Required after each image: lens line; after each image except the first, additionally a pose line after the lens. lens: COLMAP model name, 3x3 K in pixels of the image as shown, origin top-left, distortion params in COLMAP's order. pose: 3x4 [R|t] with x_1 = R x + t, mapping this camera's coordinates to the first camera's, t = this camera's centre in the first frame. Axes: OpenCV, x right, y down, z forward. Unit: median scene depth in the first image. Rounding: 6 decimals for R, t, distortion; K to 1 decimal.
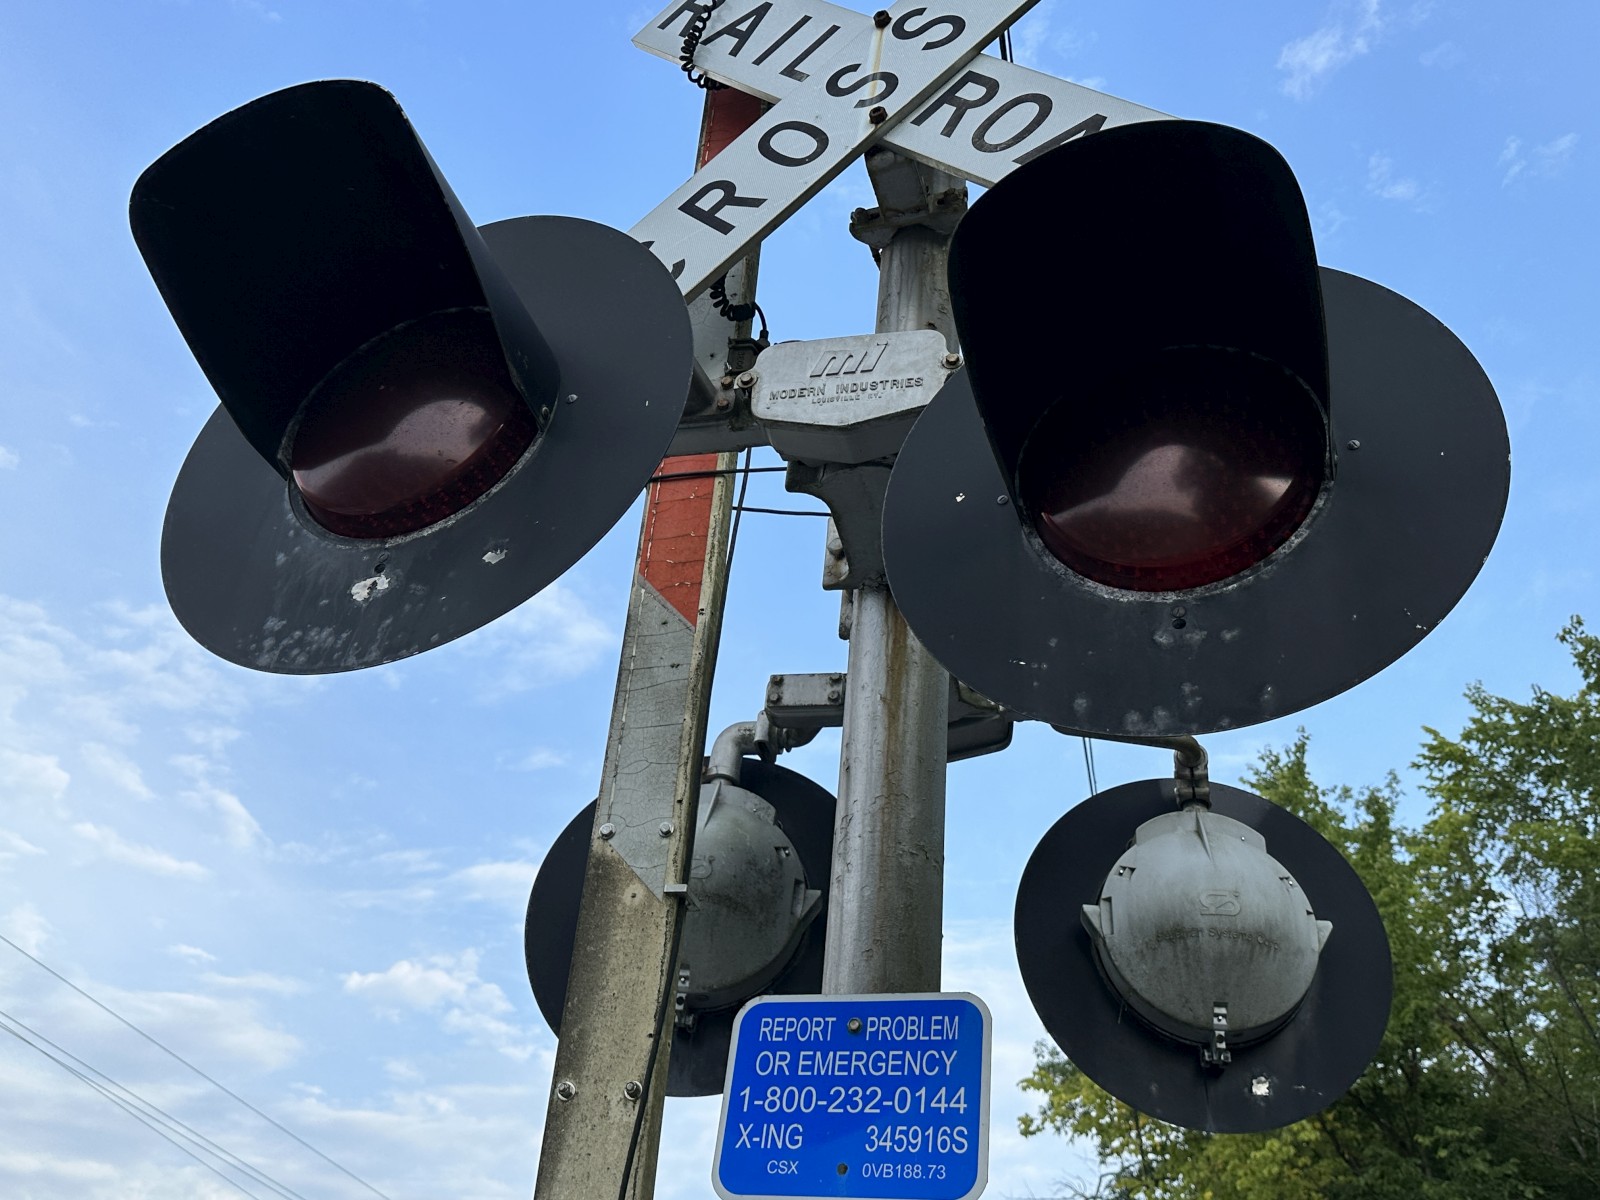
lens RADIAL K [[1490.1, 0, 815.7], [0, 1490.1, 575.6], [0, 0, 1]] dist [0.101793, 0.000000]
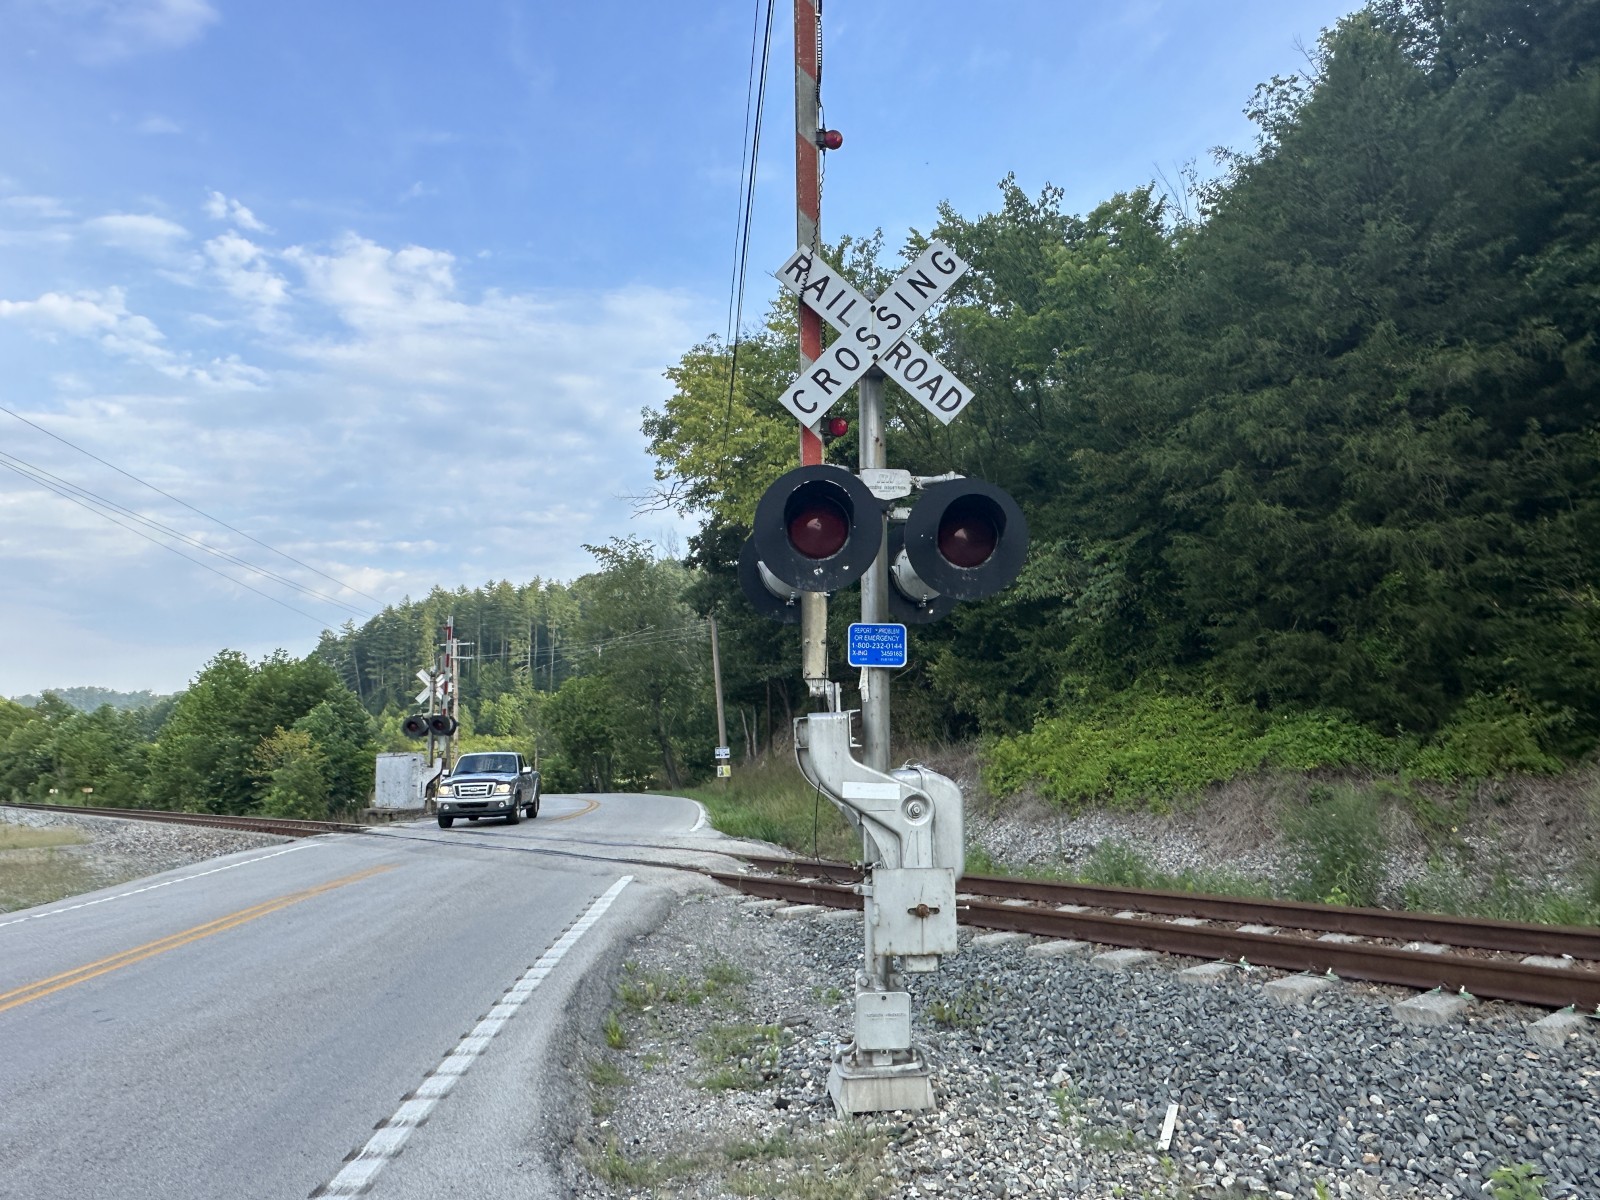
lens RADIAL K [[1097.8, 0, 831.6], [0, 1097.8, 614.4], [0, 0, 1]] dist [-0.004277, -0.001133]
pose [[0.942880, -0.051350, 0.329150, -1.134583], [-0.116776, 0.874407, 0.470930, -1.222883], [-0.311993, -0.482468, 0.818465, -1.563669]]
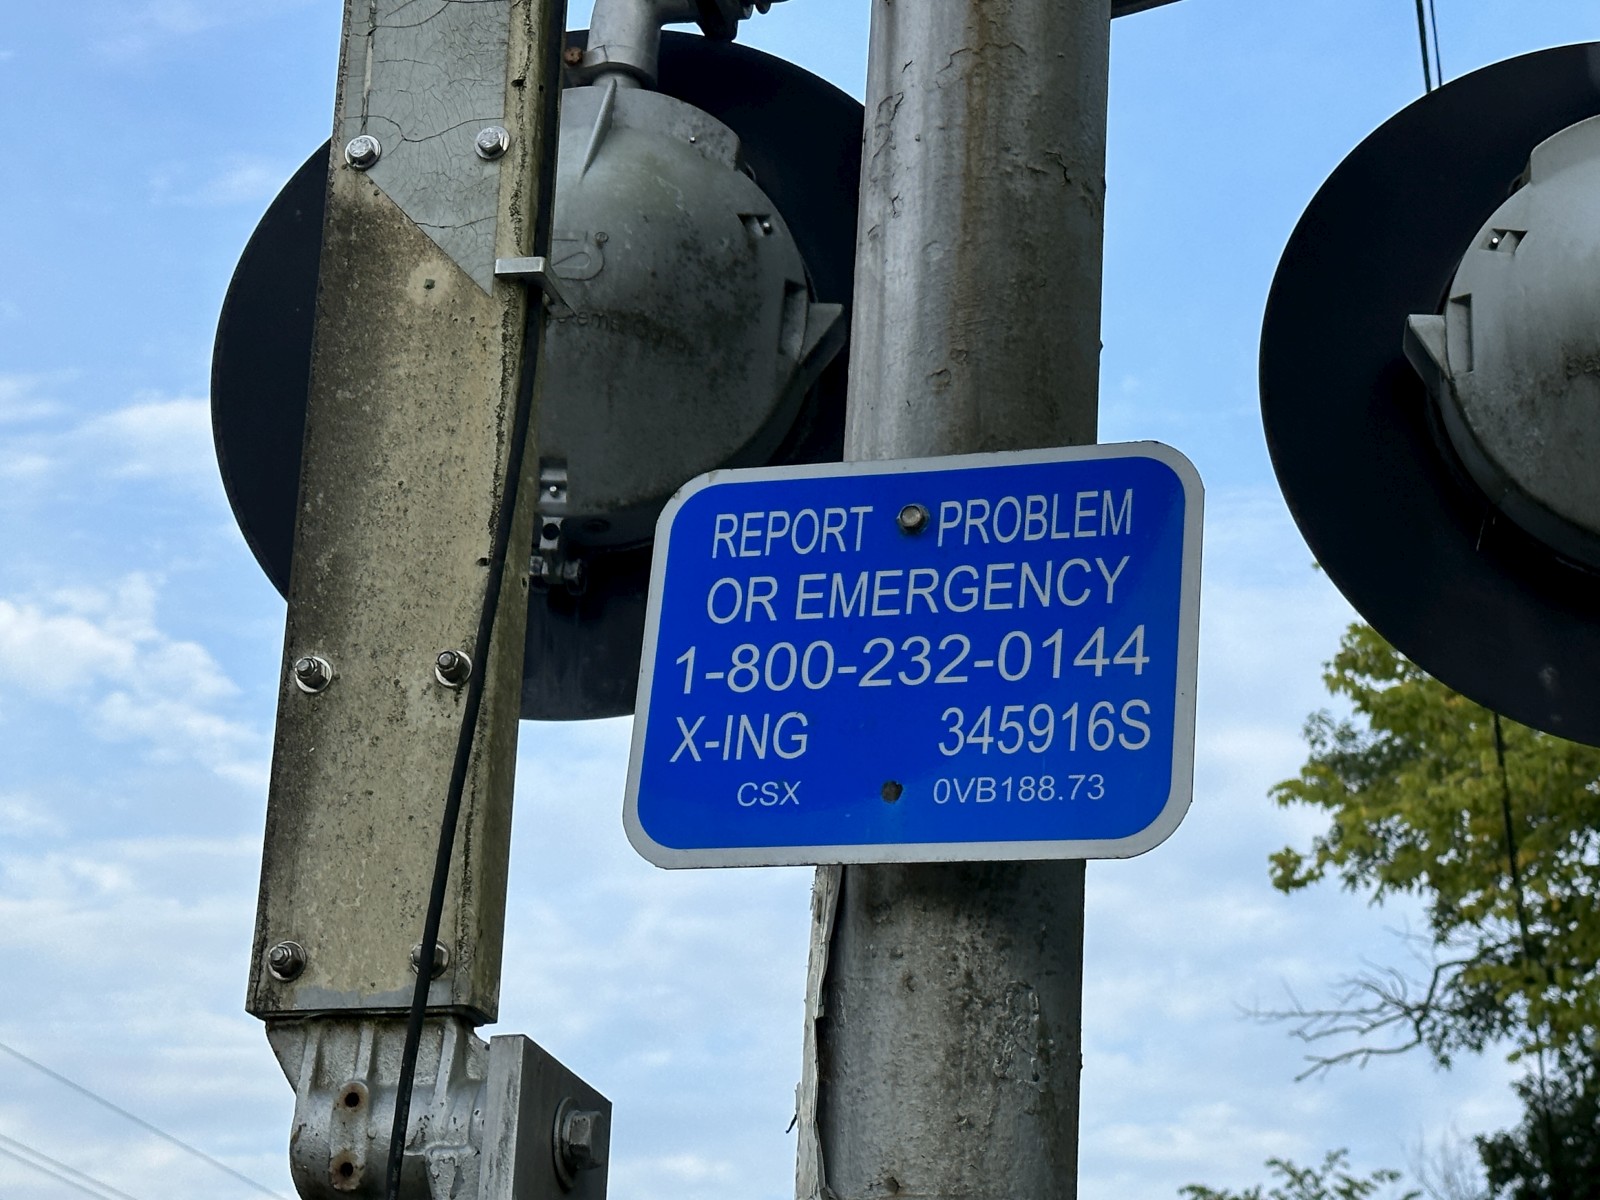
lens RADIAL K [[3205.3, 0, 832.4], [0, 3205.3, 573.3], [0, 0, 1]] dist [0.202905, 0.000000]
pose [[0.999579, -0.028153, -0.006951, 0.006556], [0.028998, 0.968892, 0.245780, 0.061014], [-0.000185, -0.245878, 0.969301, 0.019998]]
